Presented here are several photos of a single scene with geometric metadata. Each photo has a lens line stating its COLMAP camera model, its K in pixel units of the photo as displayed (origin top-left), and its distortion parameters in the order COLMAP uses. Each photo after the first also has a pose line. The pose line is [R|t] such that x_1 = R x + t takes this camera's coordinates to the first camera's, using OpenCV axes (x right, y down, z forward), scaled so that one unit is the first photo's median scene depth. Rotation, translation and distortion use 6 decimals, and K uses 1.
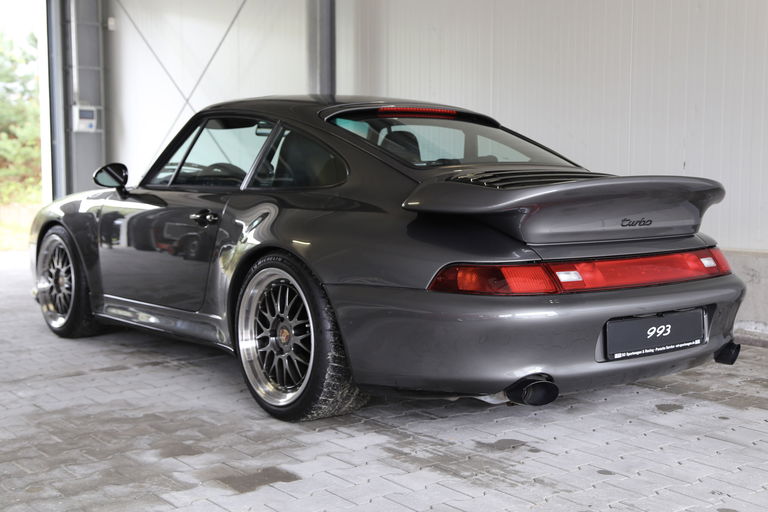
lens RADIAL K [[993.4, 0, 384.0], [0, 993.4, 256.0], [0, 0, 1]] dist [0.110116, 0.071125]
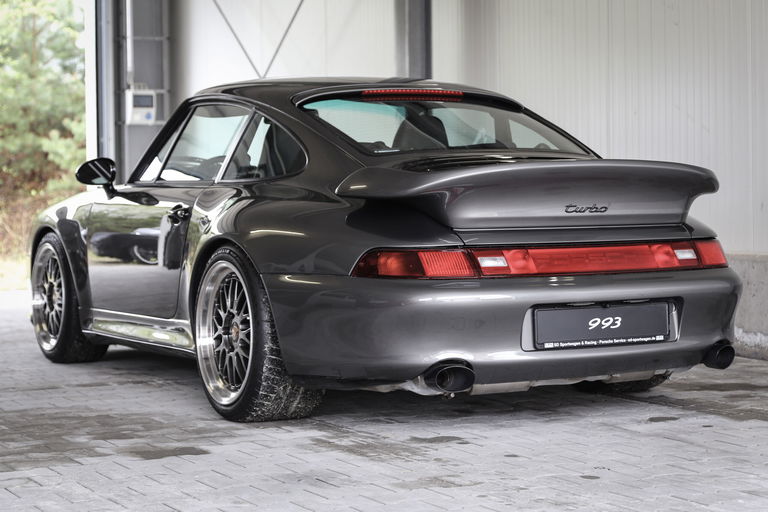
lens RADIAL K [[1611.9, 0, 384.0], [0, 1611.9, 256.0], [0, 0, 1]] dist [0.023145, -0.125577]
pose [[0.985692, -0.001420, -0.168550, 0.293247], [-0.005167, 0.999240, -0.038636, 0.064588], [0.168477, 0.038955, 0.984936, -0.483386]]
